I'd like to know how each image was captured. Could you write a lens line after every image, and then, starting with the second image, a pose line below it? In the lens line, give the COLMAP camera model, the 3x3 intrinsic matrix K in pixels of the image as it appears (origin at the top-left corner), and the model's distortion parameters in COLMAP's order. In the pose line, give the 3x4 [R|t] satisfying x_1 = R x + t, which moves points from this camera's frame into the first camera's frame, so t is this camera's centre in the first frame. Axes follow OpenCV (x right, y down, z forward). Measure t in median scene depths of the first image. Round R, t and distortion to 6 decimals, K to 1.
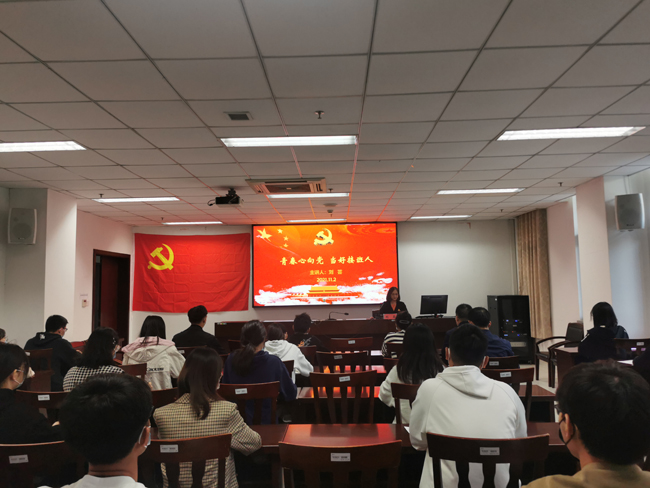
lens RADIAL K [[515.3, 0, 320.4], [0, 515.3, 249.6], [0, 0, 1]] dist [0.014066, 0.002925]
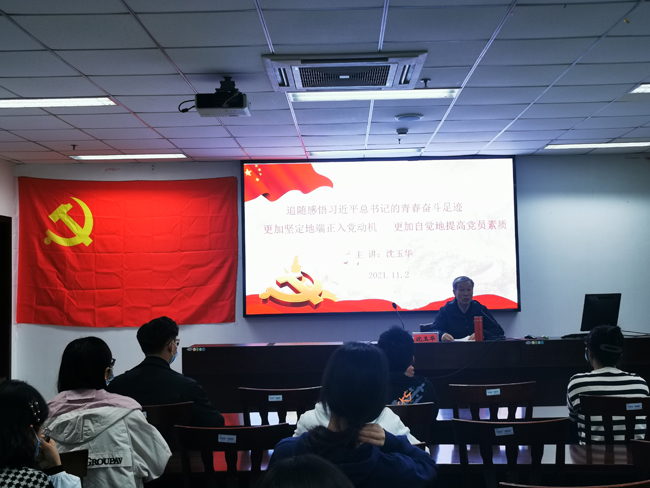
lens RADIAL K [[842.5, 0, 325.7], [0, 842.5, 246.8], [0, 0, 1]] dist [-0.007008, 0.000000]
pose [[0.999630, -0.000758, 0.027183, -0.078332], [-0.000106, 0.999495, 0.031764, 0.013960], [-0.027193, -0.031755, 0.999126, 0.148209]]
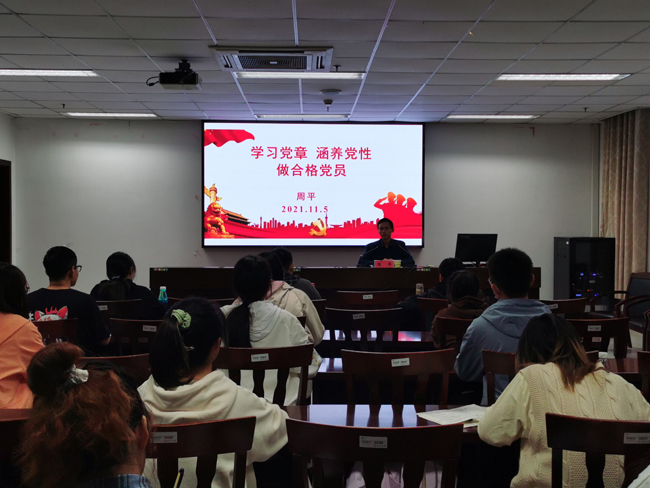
lens RADIAL K [[784.2, 0, 320.8], [0, 784.2, 242.0], [0, 0, 1]] dist [0.018673, 0.000000]
pose [[0.998146, 0.021561, 0.056914, -0.041490], [-0.026772, 0.995357, 0.092454, 0.009768], [-0.054656, -0.093807, 0.994089, -0.002246]]
